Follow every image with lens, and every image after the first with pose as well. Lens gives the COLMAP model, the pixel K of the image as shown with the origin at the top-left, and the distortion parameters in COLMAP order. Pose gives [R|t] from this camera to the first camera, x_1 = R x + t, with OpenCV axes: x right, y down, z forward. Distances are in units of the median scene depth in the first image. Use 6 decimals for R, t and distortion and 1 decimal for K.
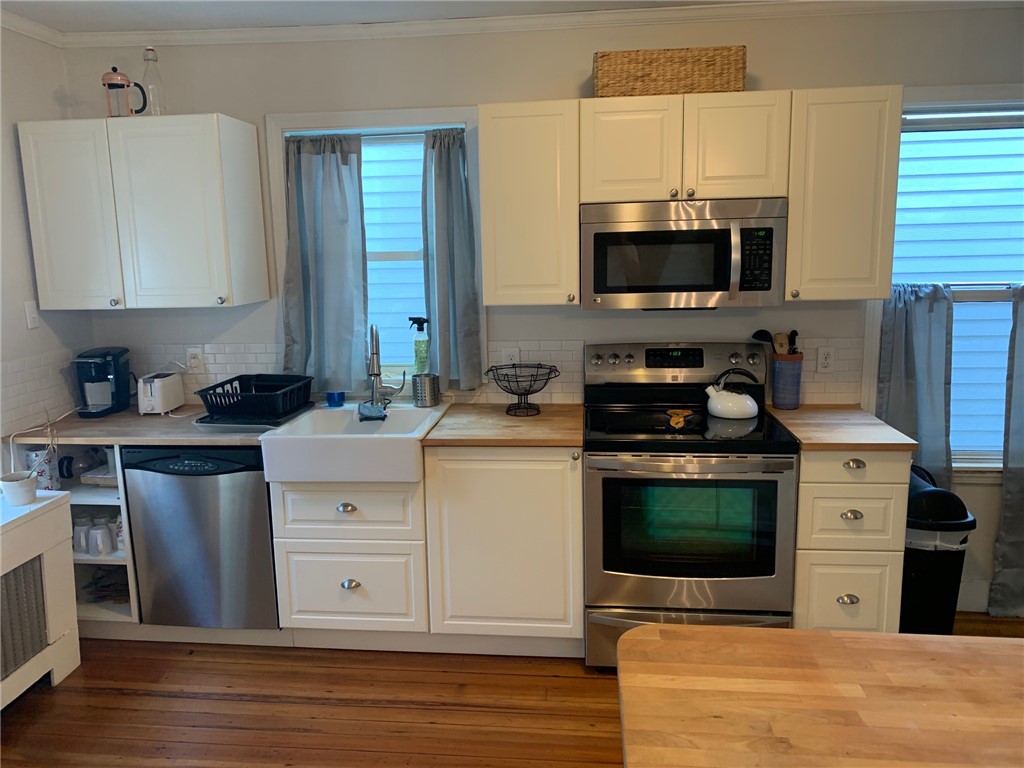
lens RADIAL K [[785.1, 0, 512.0], [0, 785.1, 384.0], [0, 0, 1]] dist [-0.002466, -0.009068]
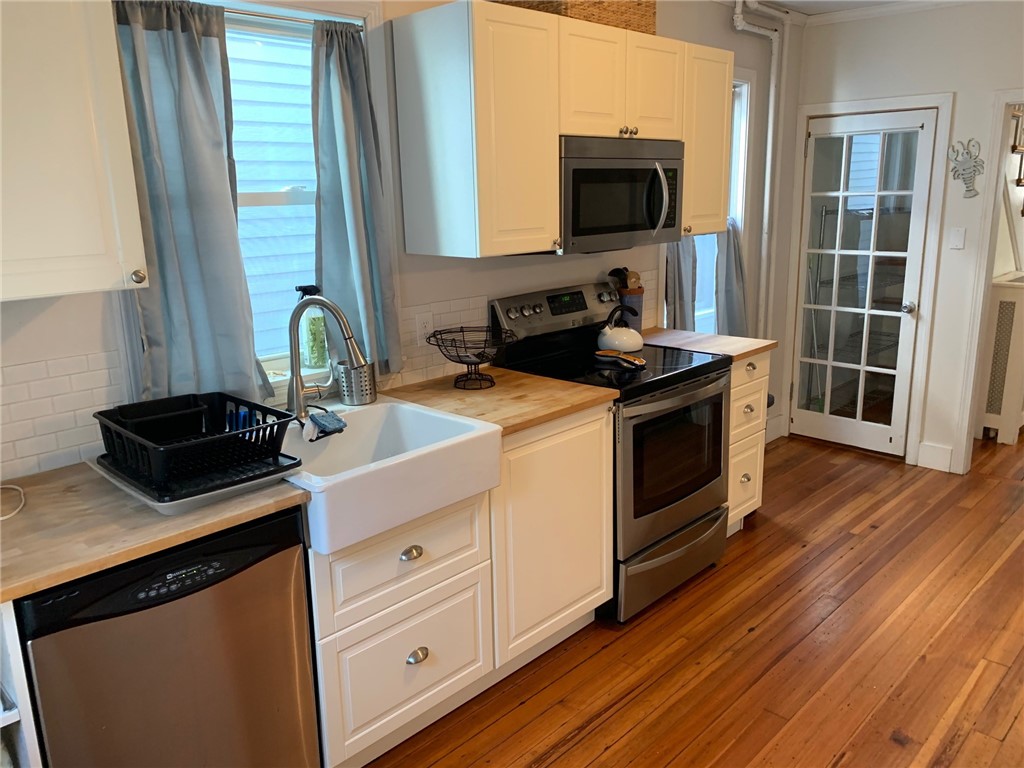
lens RADIAL K [[785.1, 0, 512.0], [0, 785.1, 384.0], [0, 0, 1]] dist [-0.002466, -0.009068]
pose [[0.619000, -0.180306, 0.764414, -0.665584], [0.148138, 0.982625, 0.111818, -0.057584], [-0.771294, 0.044023, 0.634955, 0.471190]]
